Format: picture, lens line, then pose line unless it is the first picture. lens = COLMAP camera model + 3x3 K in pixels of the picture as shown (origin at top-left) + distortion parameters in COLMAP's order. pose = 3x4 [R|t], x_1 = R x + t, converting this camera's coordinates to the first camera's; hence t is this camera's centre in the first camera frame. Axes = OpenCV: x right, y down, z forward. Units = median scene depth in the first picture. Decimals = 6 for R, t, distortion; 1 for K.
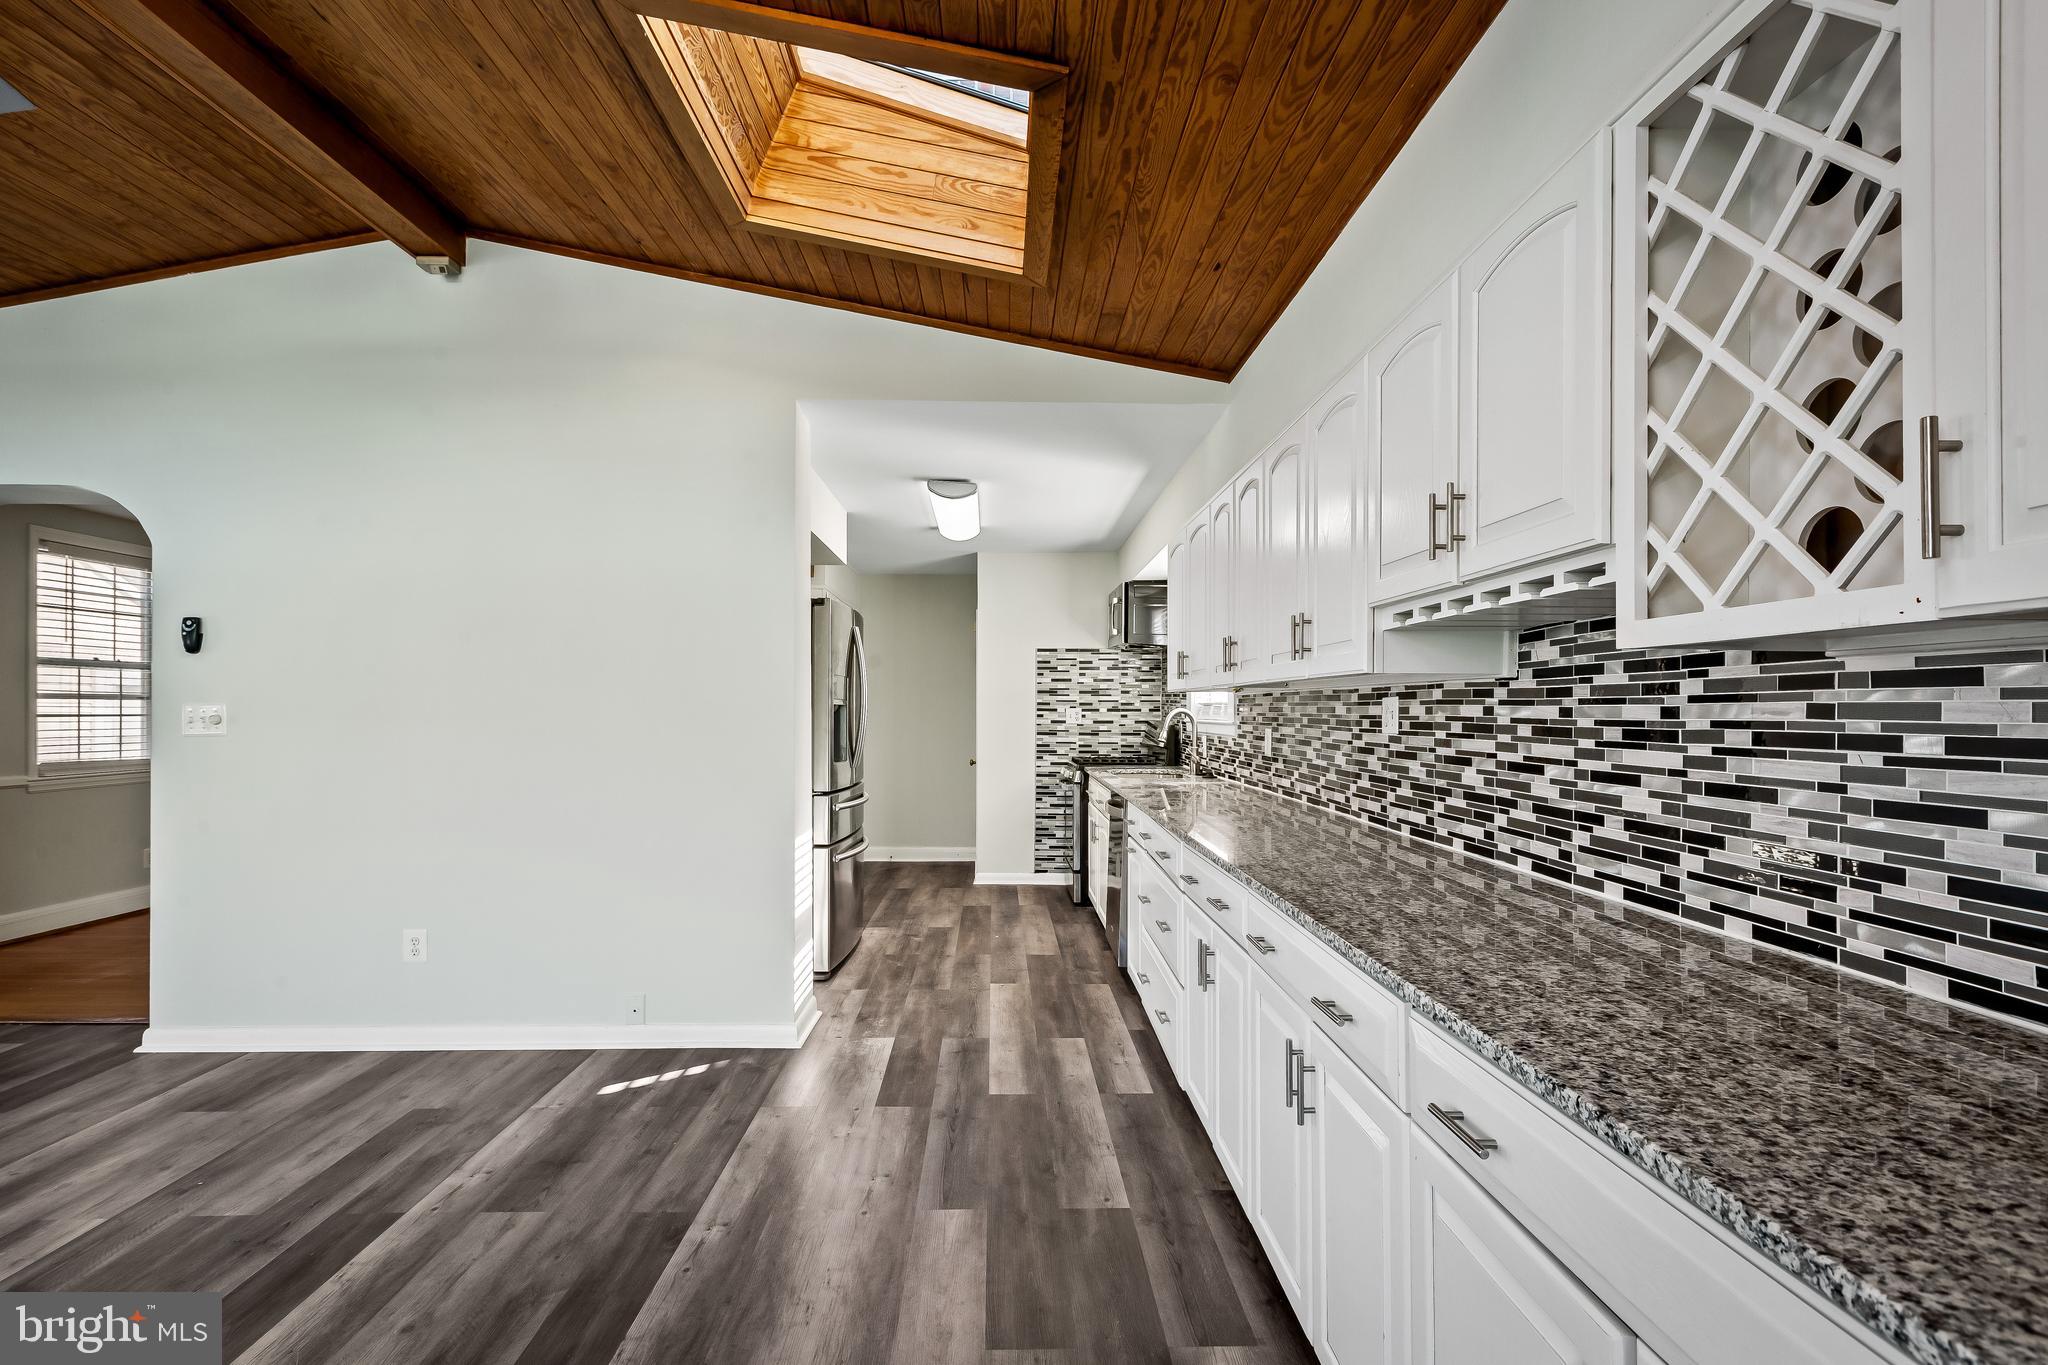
lens RADIAL K [[935.4, 0, 1017.3], [0, 935.4, 703.0], [0, 0, 1]] dist [-0.001911, 0.000575]
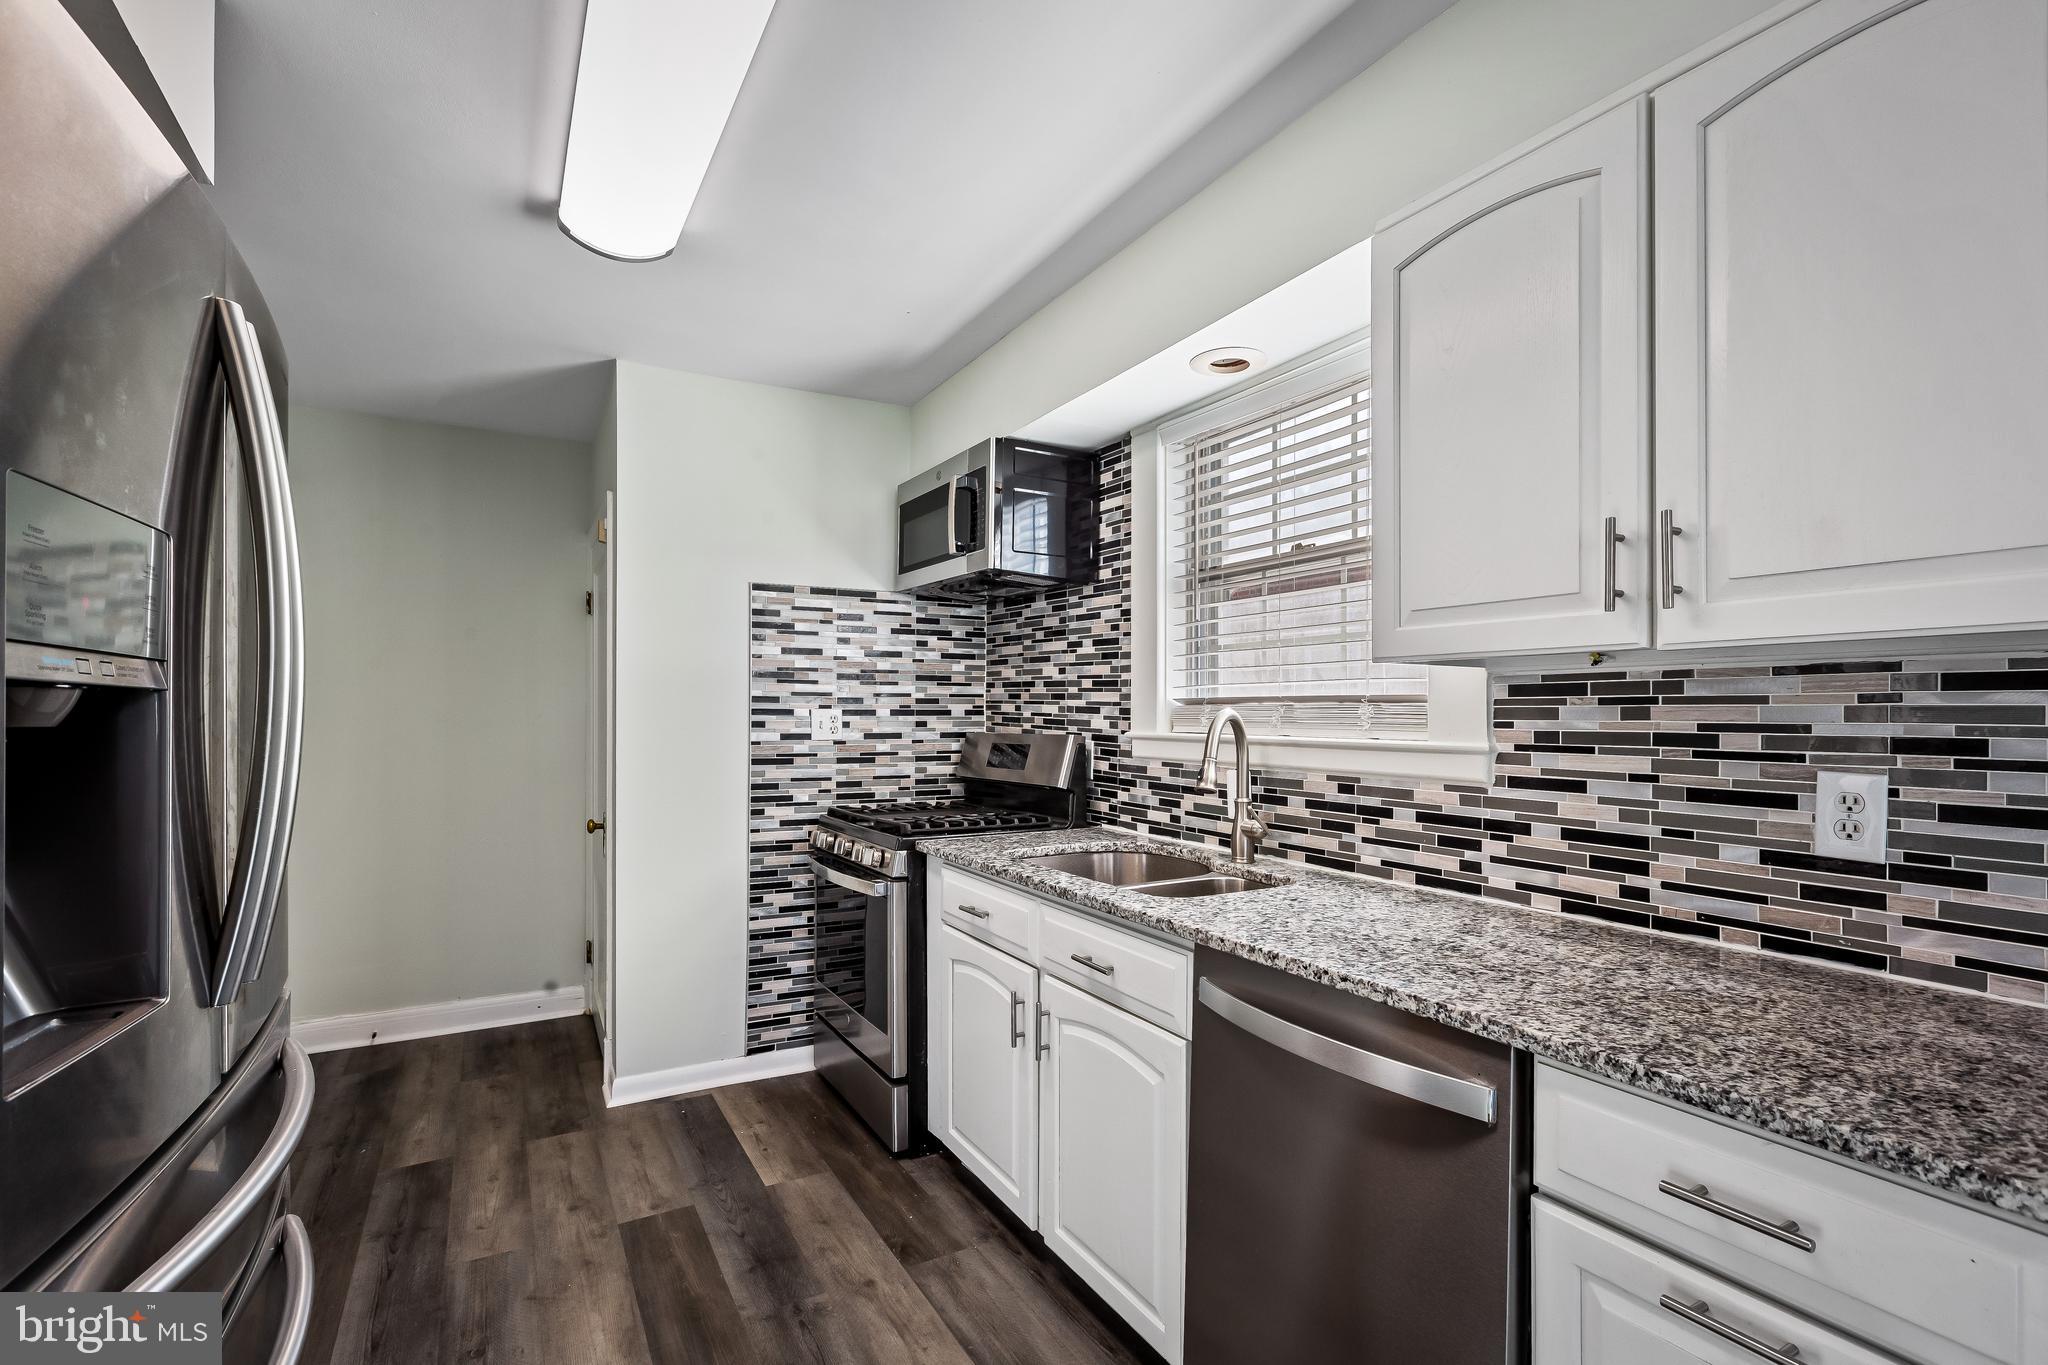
lens RADIAL K [[946.4, 0, 1026.0], [0, 946.4, 710.7], [0, 0, 1]] dist [0.000629, 0.000086]
pose [[0.882474, 0.000337, 0.470361, -0.168214], [-0.003982, 0.999969, 0.006755, 0.005910], [-0.470344, -0.007834, 0.882448, 1.046141]]
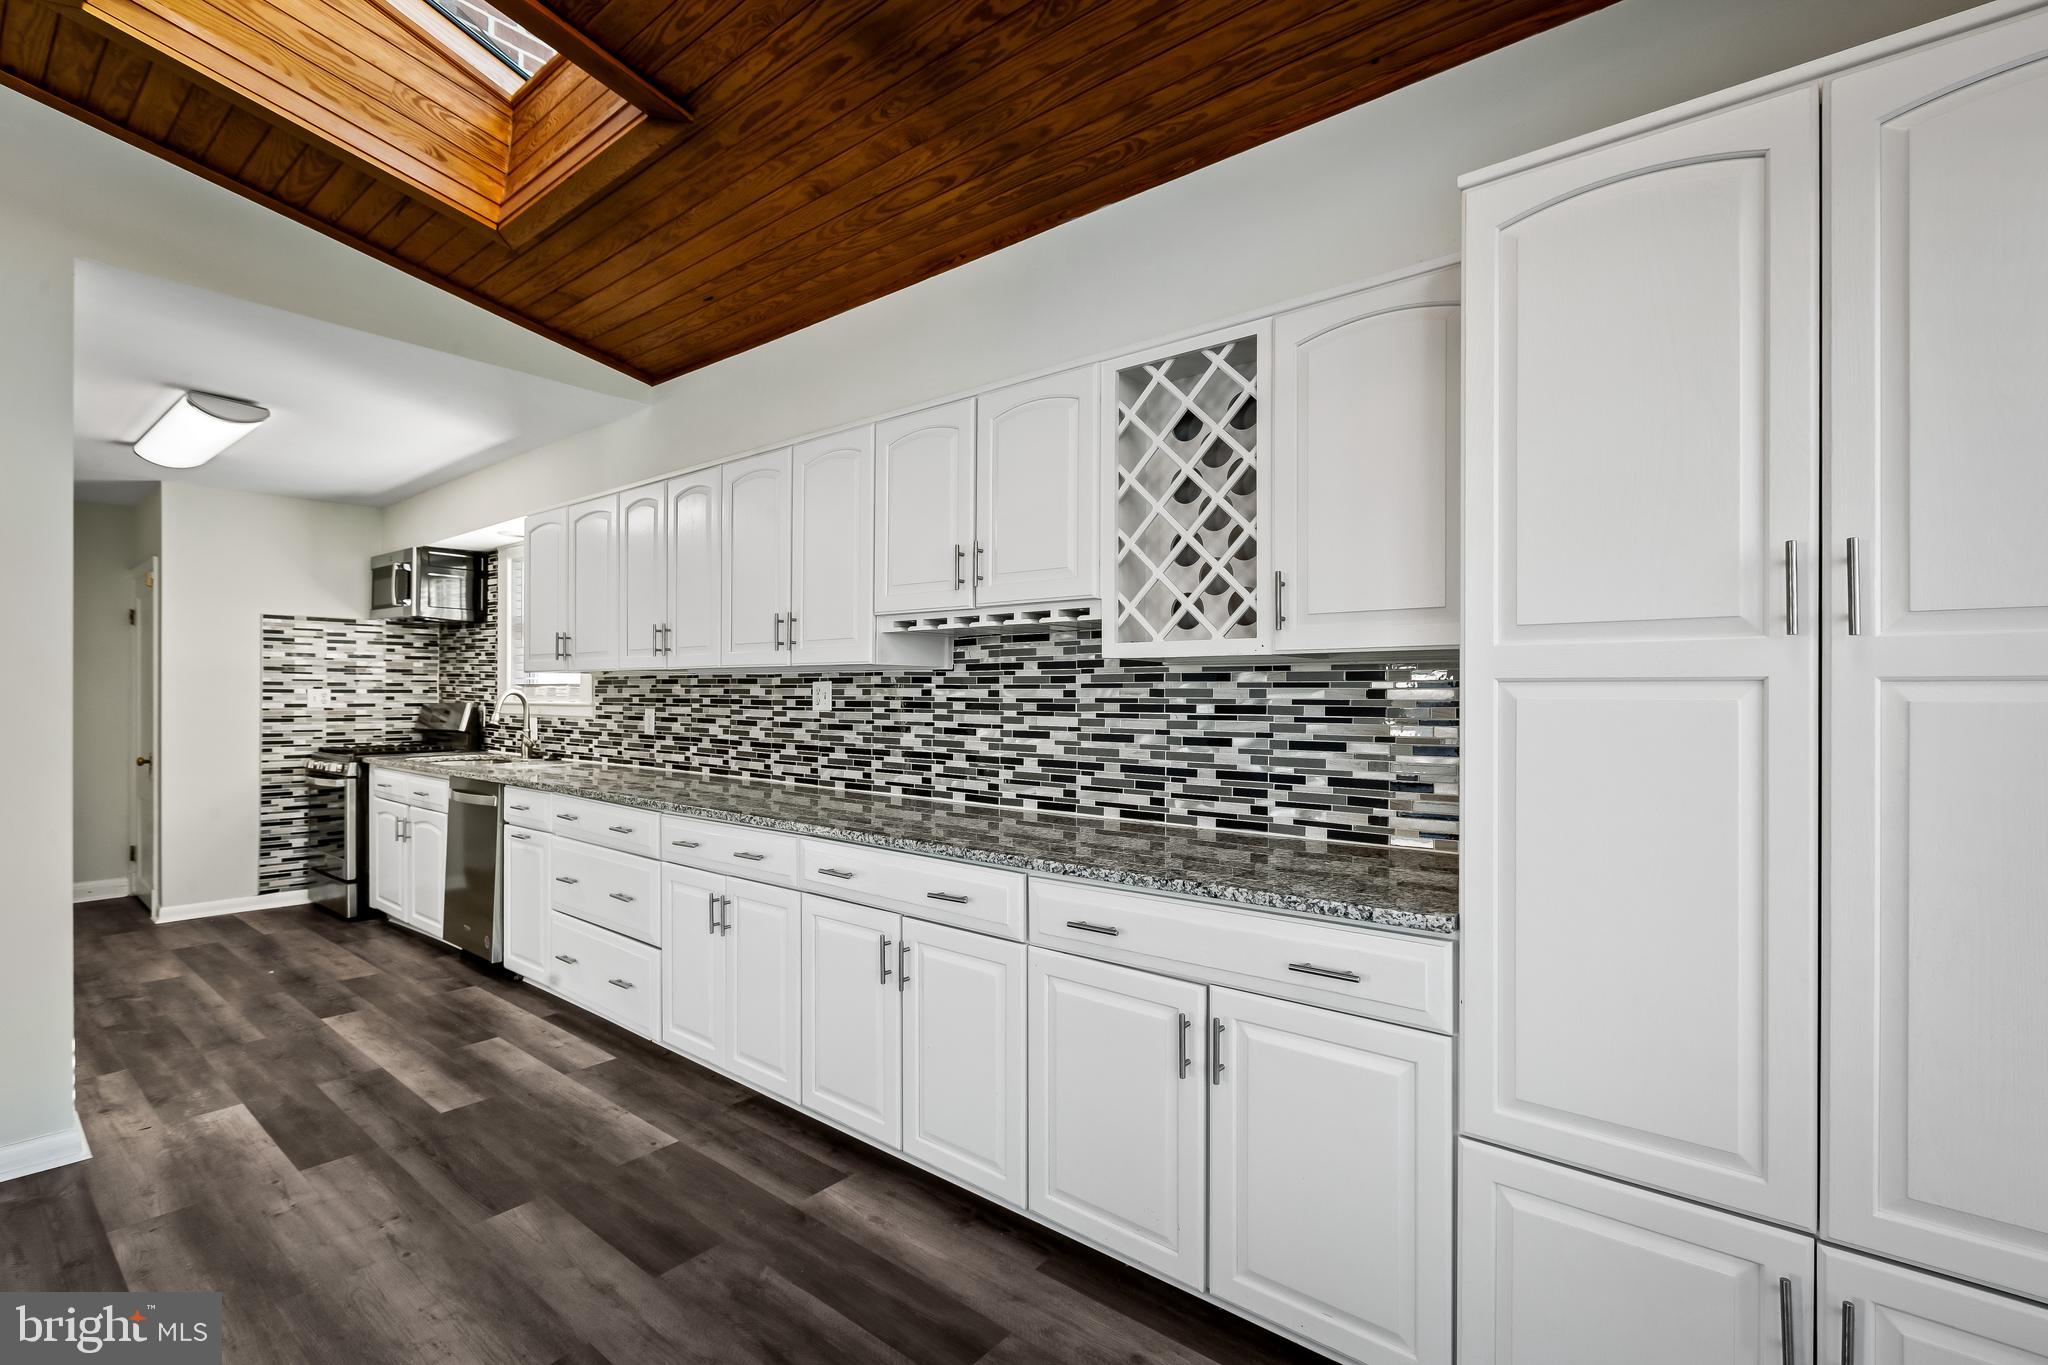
lens RADIAL K [[921.5, 0, 1025.0], [0, 921.5, 690.1], [0, 0, 1]] dist [-0.000108, -0.000108]
pose [[0.650117, 0.001520, 0.759832, -0.315082], [-0.006598, 0.999972, 0.003646, -0.000904], [-0.759805, -0.007384, 0.650109, -0.012627]]
